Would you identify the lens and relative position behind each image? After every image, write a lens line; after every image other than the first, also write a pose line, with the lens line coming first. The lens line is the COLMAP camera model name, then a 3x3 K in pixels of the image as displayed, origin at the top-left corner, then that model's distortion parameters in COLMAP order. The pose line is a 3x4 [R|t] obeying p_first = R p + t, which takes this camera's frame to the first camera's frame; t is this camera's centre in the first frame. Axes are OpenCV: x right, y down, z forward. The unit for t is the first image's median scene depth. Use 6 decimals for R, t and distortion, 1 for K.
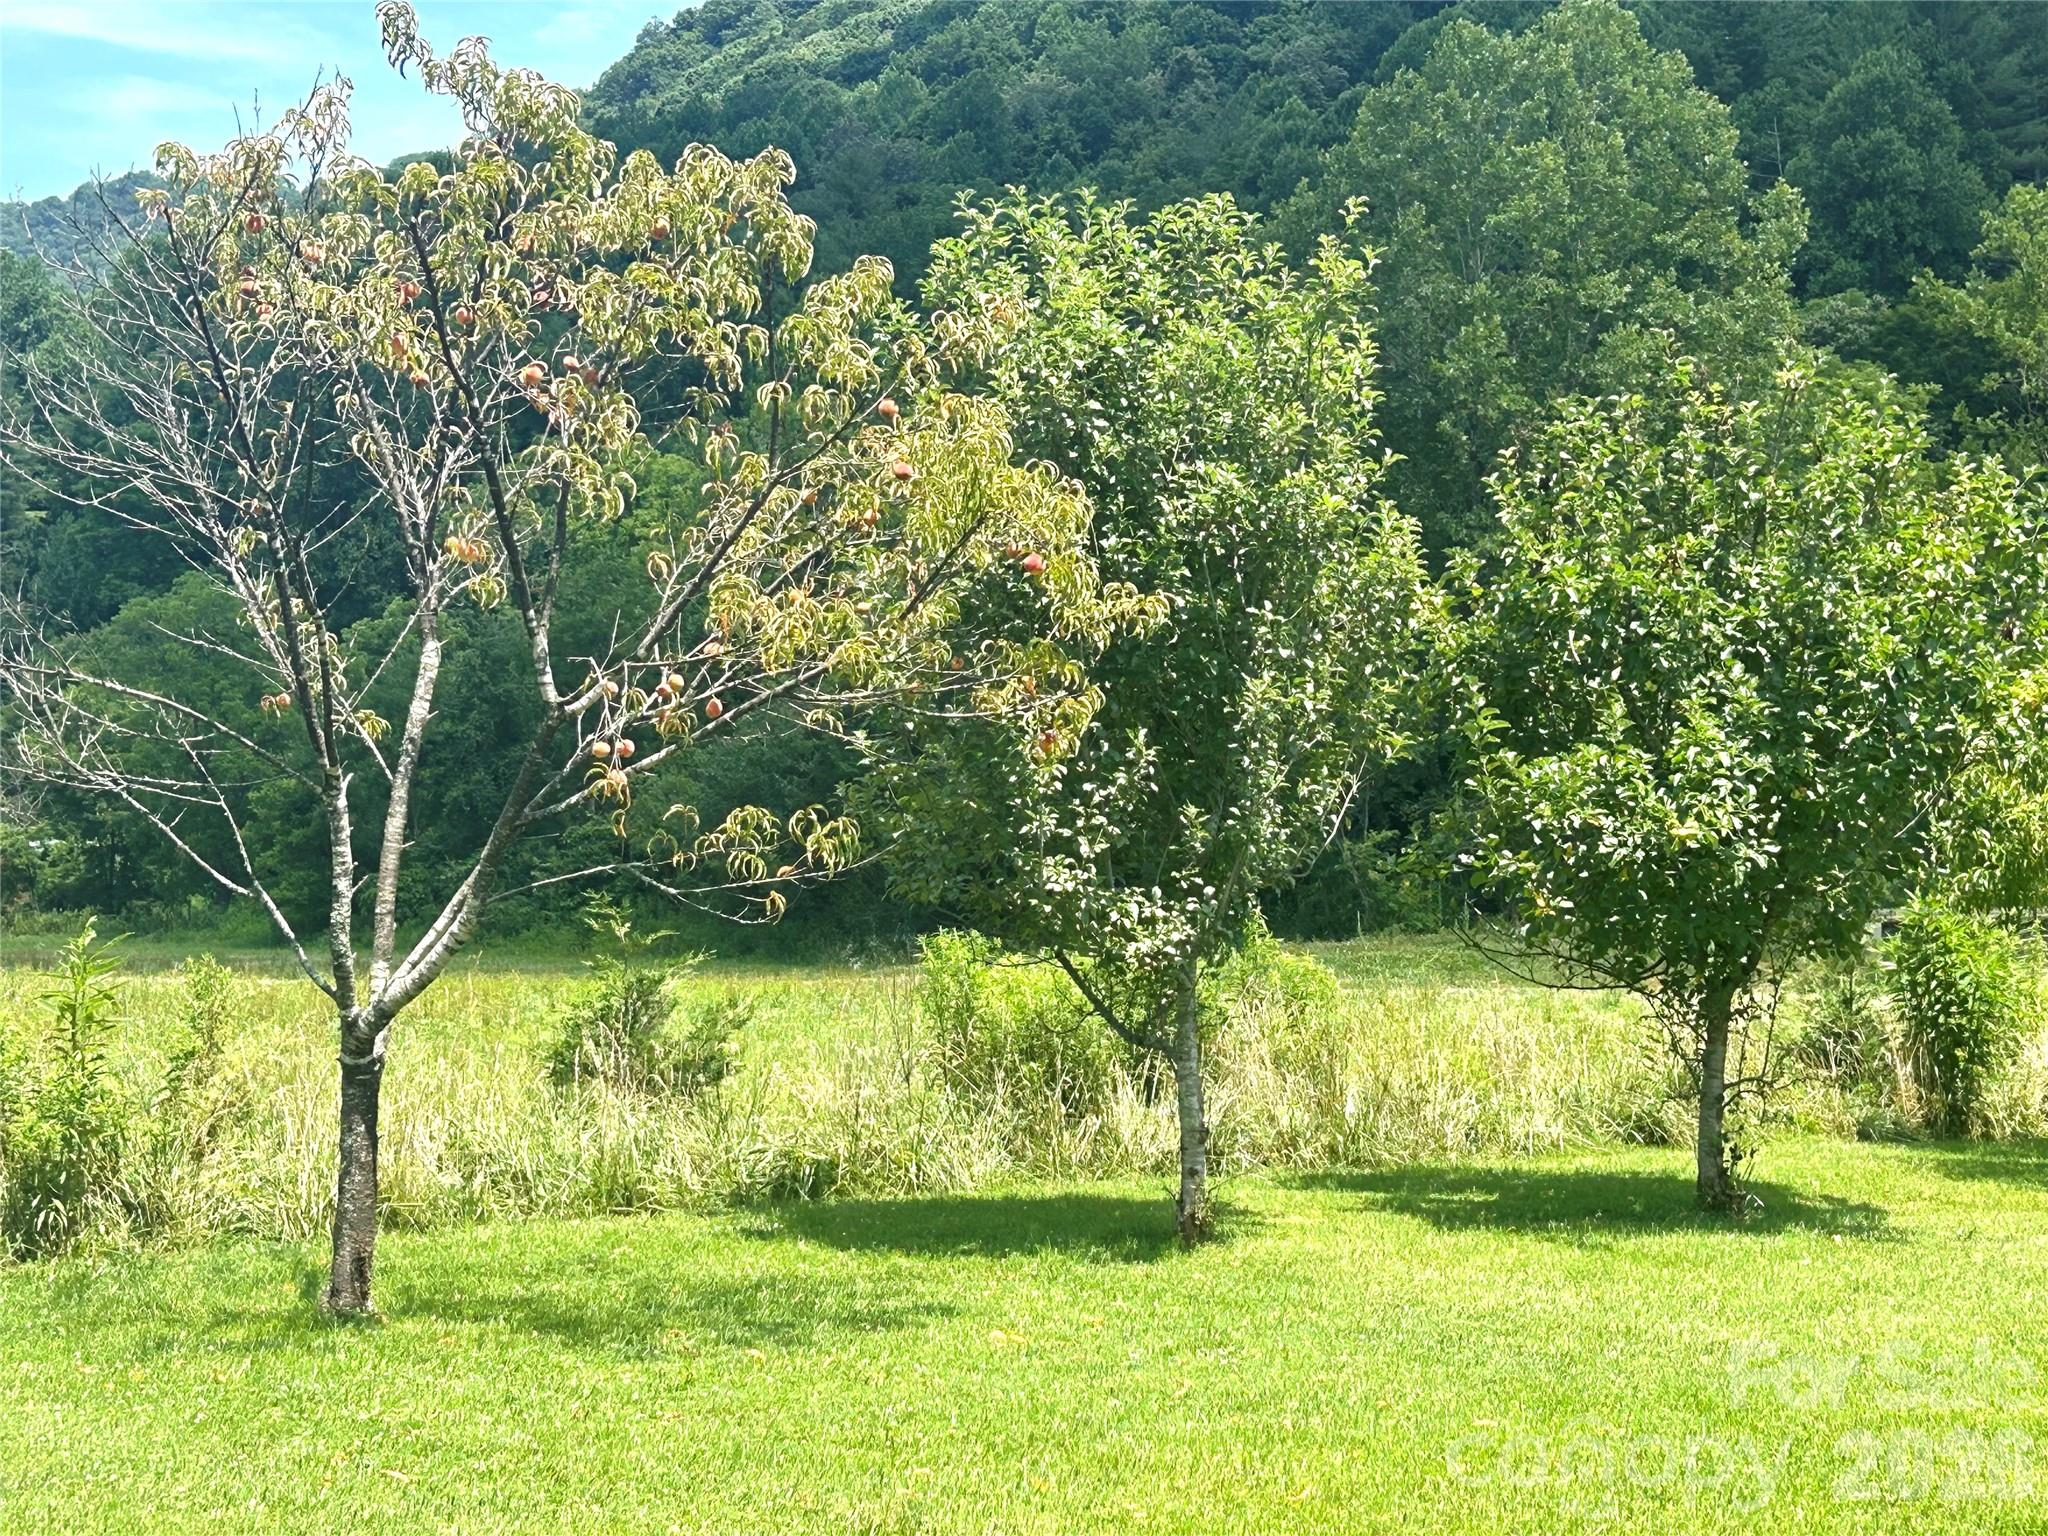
lens RADIAL K [[3551.2, 0, 1024.0], [0, 3551.2, 768.0], [0, 0, 1]] dist [0.288038, 0.015179]
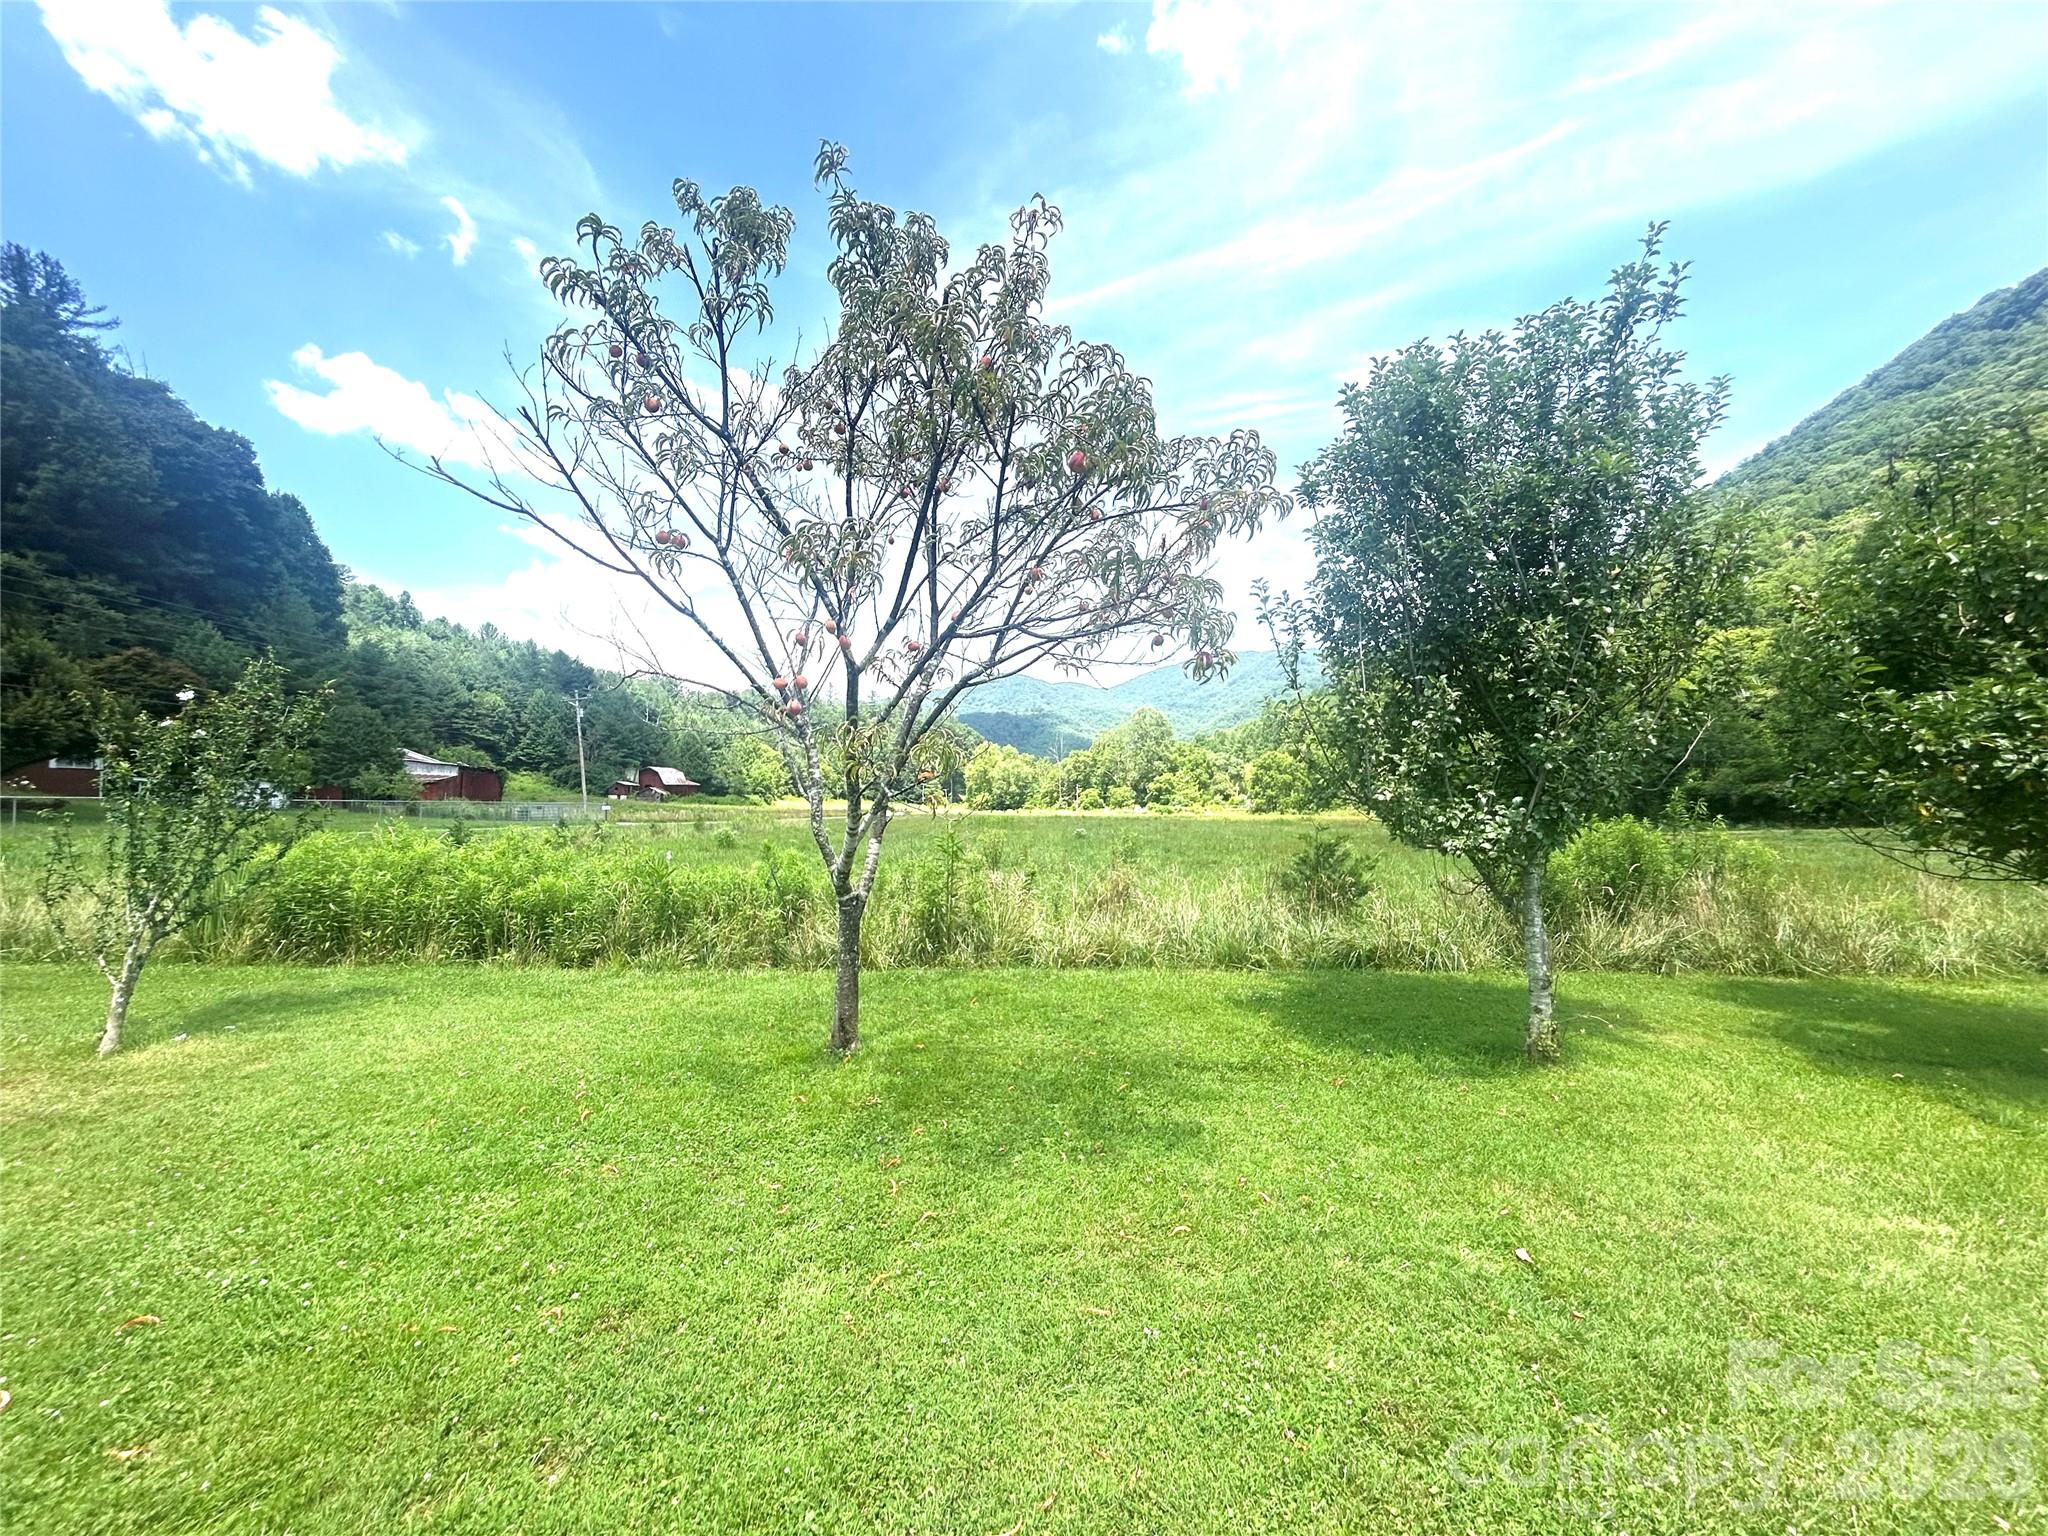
lens RADIAL K [[817.8, 0, 1024.0], [0, 817.8, 768.0], [0, 0, 1]] dist [0.001614, -0.000110]
pose [[0.747457, -0.028346, -0.663706, 0.100875], [0.019001, 0.999593, -0.021292, 0.022887], [0.664039, 0.003304, 0.747691, 0.587565]]
